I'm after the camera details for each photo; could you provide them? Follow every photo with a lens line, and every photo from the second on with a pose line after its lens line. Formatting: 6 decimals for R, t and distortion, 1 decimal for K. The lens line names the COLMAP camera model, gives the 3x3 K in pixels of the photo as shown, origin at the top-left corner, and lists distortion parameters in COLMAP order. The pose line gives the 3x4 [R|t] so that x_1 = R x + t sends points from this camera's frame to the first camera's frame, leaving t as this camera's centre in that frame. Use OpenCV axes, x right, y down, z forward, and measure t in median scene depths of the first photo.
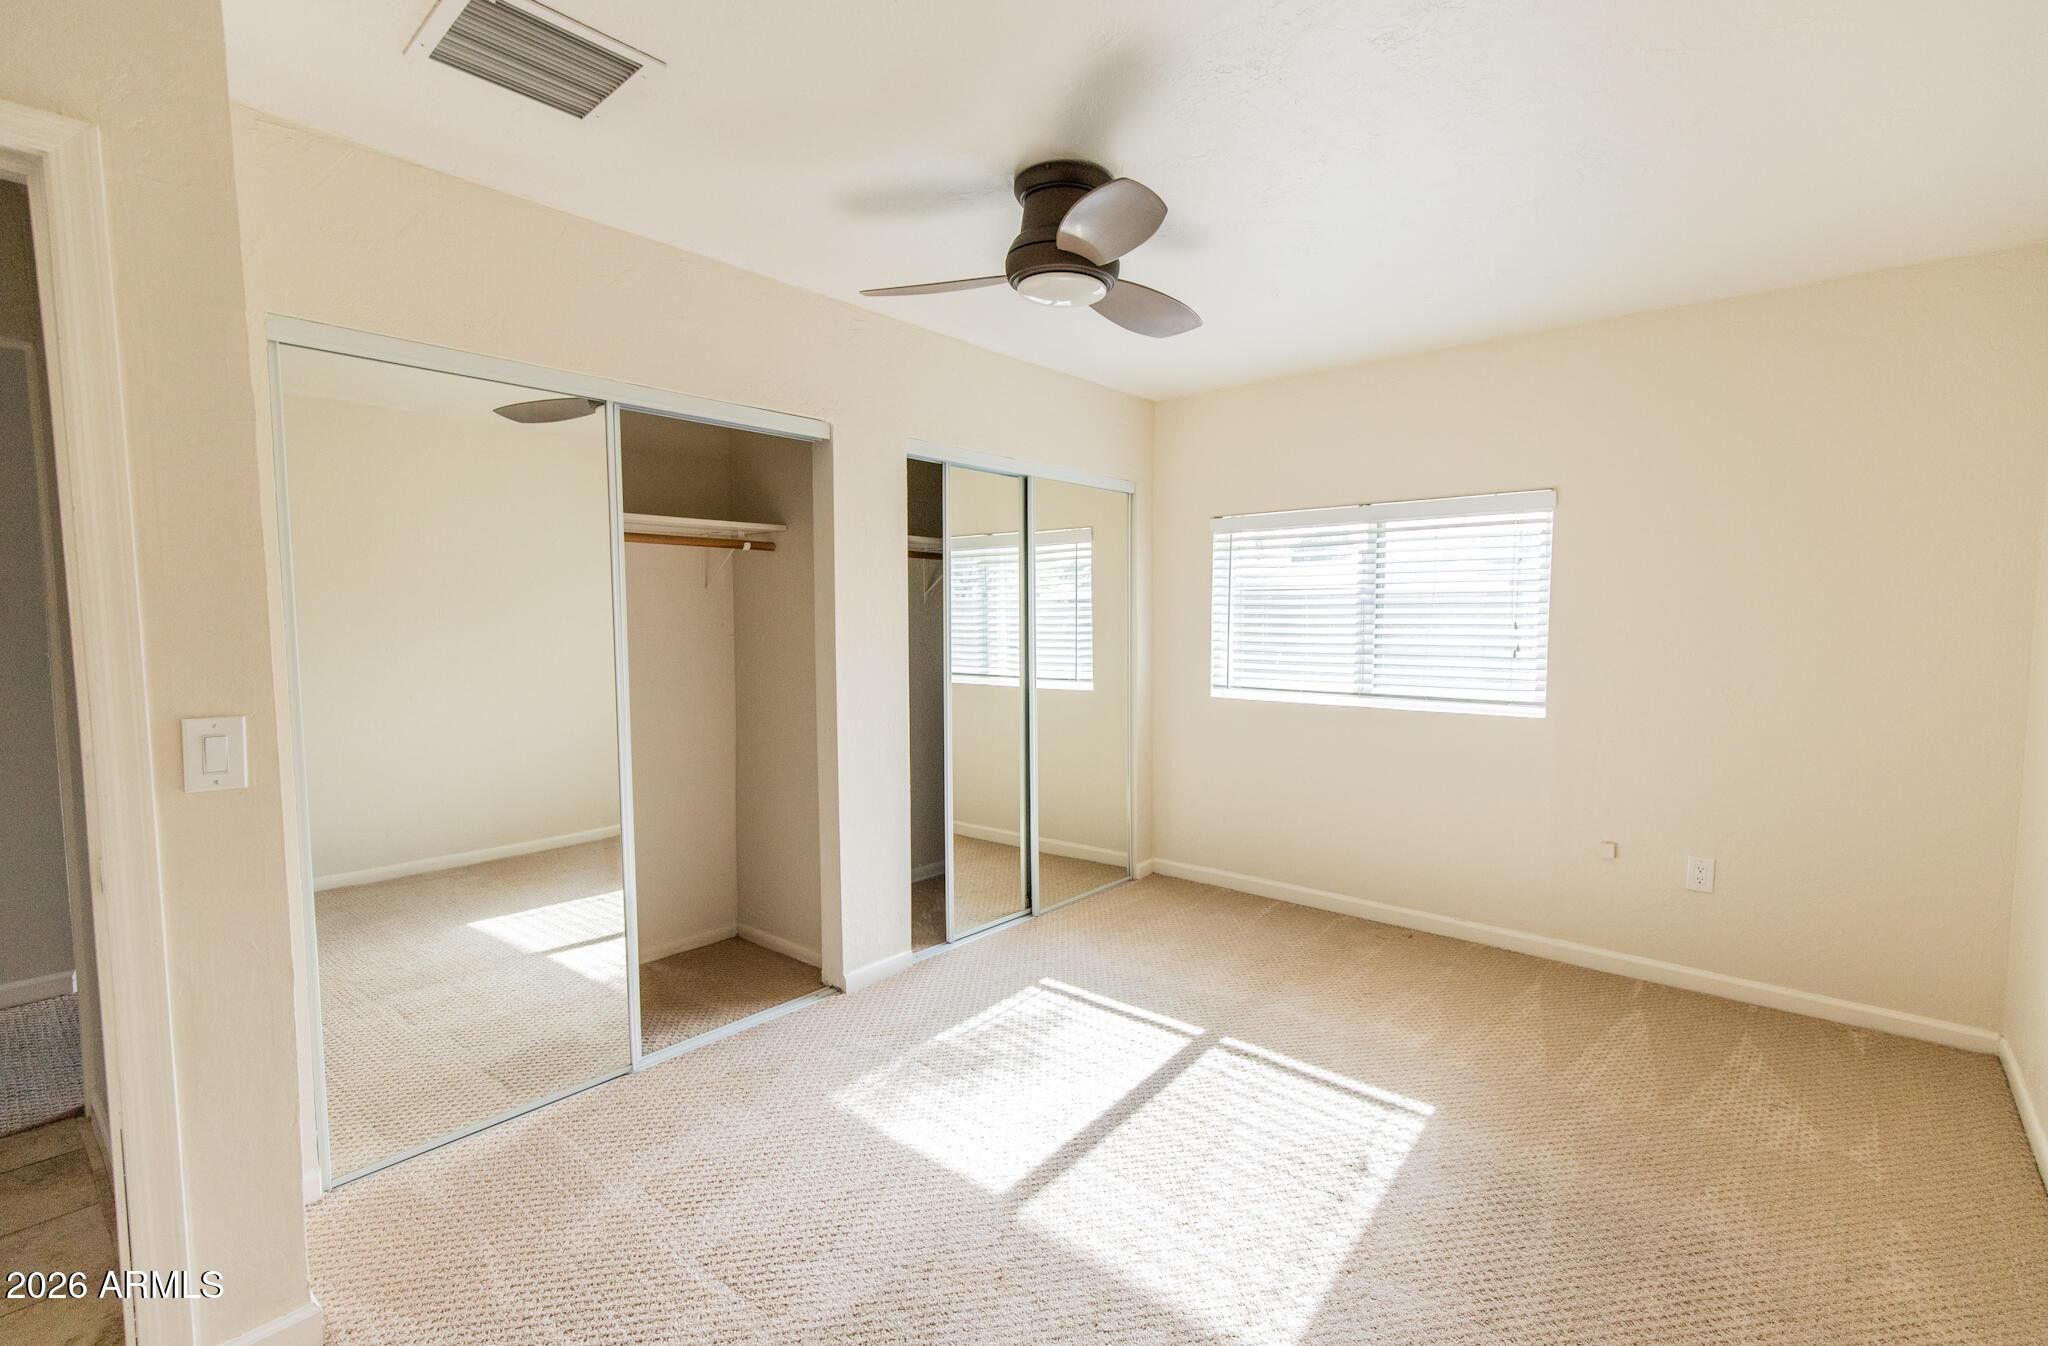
lens RADIAL K [[916.1, 0, 1040.5], [0, 916.1, 675.0], [0, 0, 1]] dist [-0.001312, -0.000001]
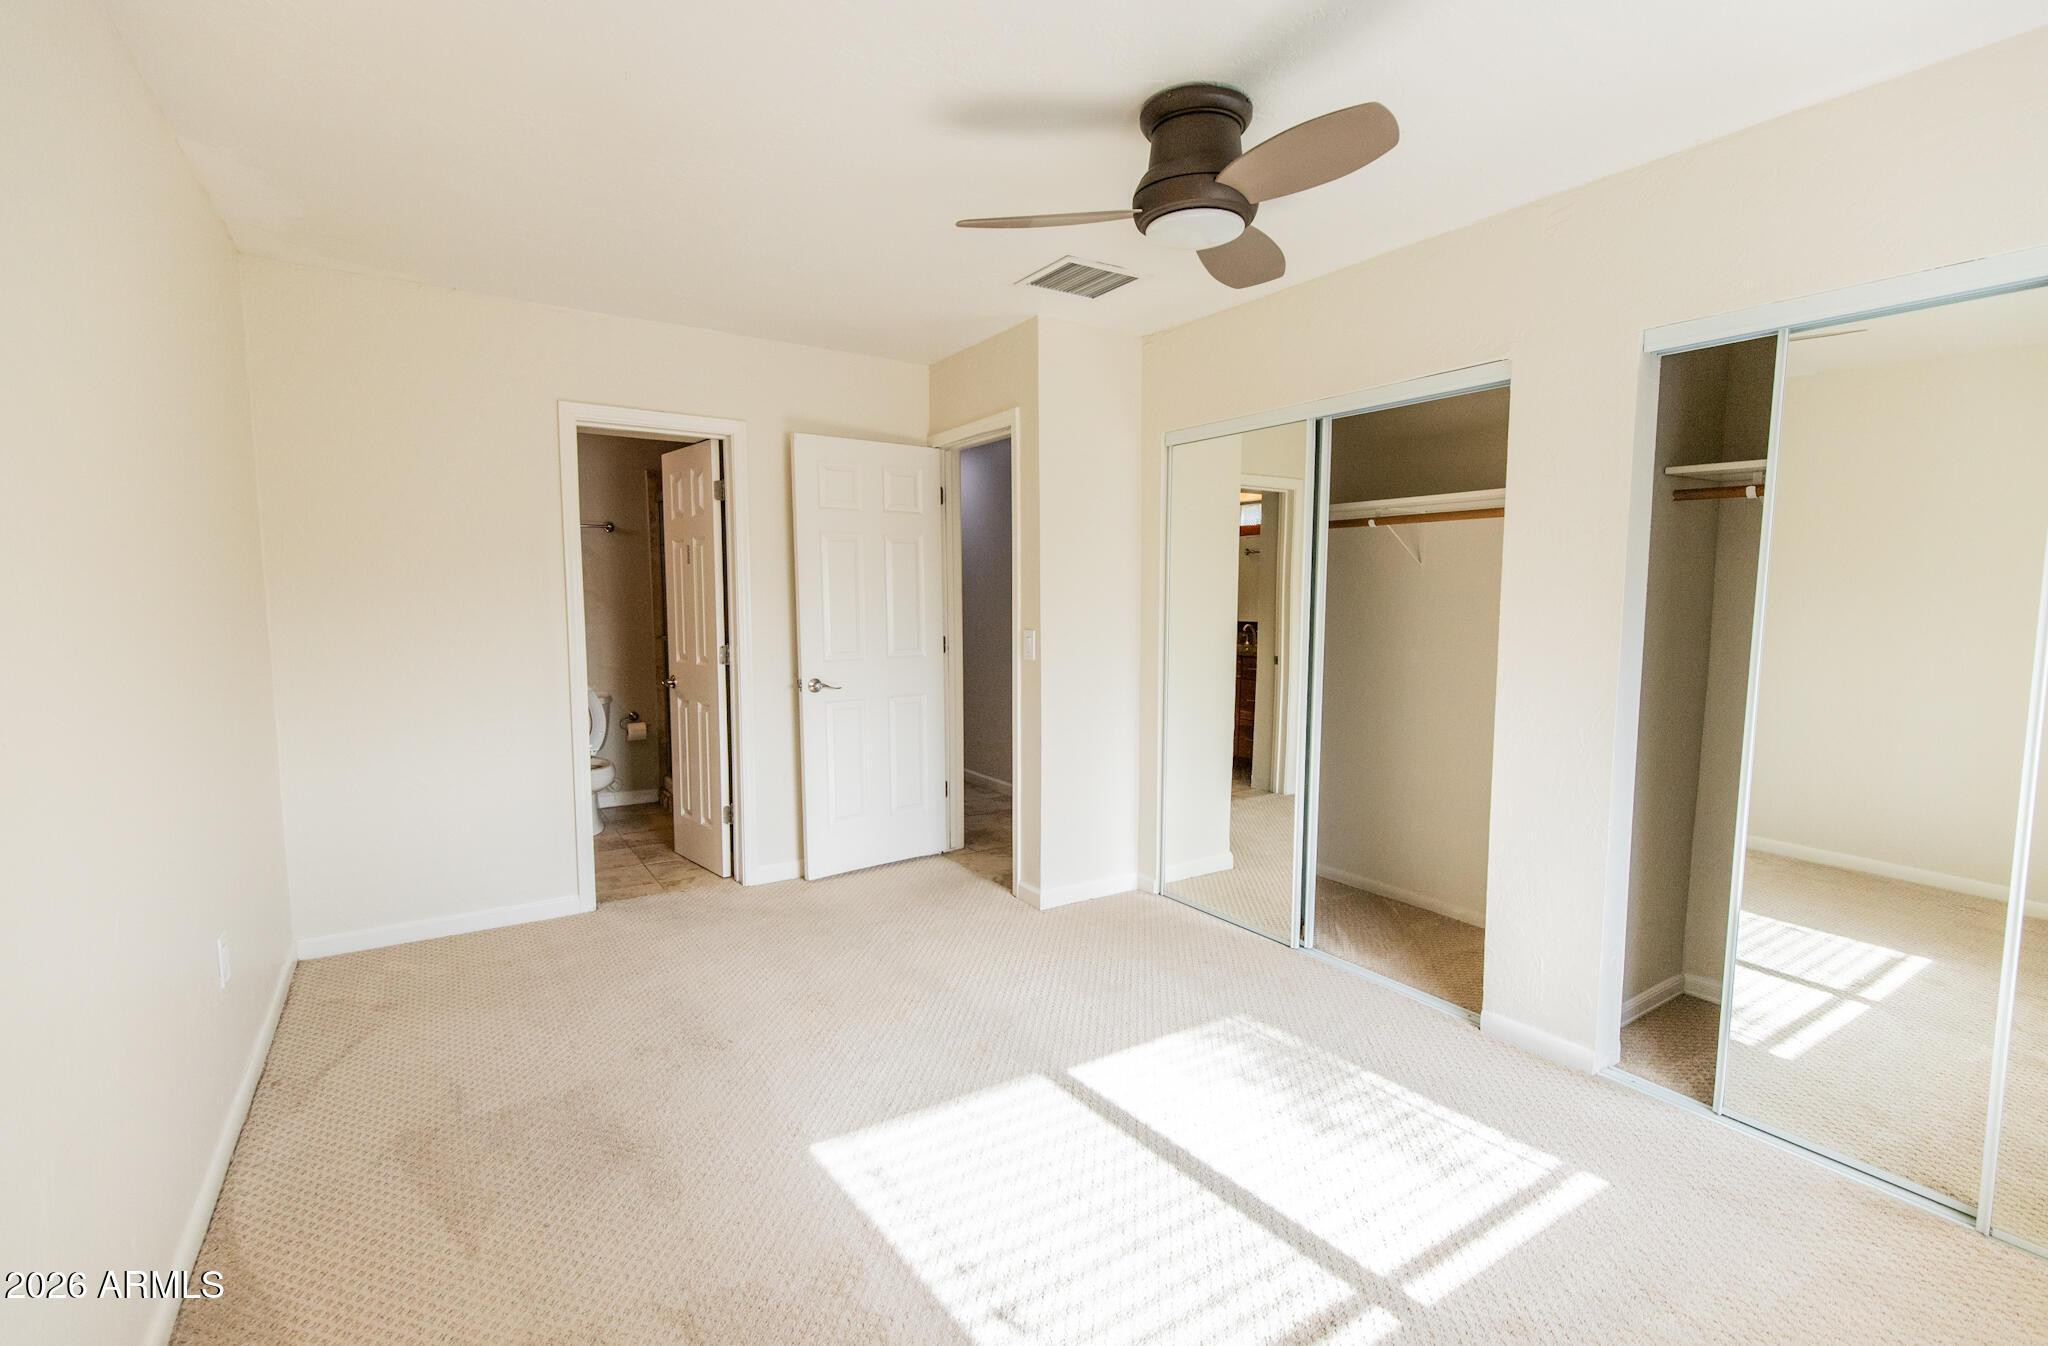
lens RADIAL K [[916.1, 0, 1032.8], [0, 916.1, 676.9], [0, 0, 1]] dist [-0.001312, -0.000001]
pose [[-0.278919, 0.094422, -0.955661, 0.802290], [-0.059079, 0.991582, 0.115214, -0.063674], [0.958496, 0.088595, -0.270993, 0.924046]]
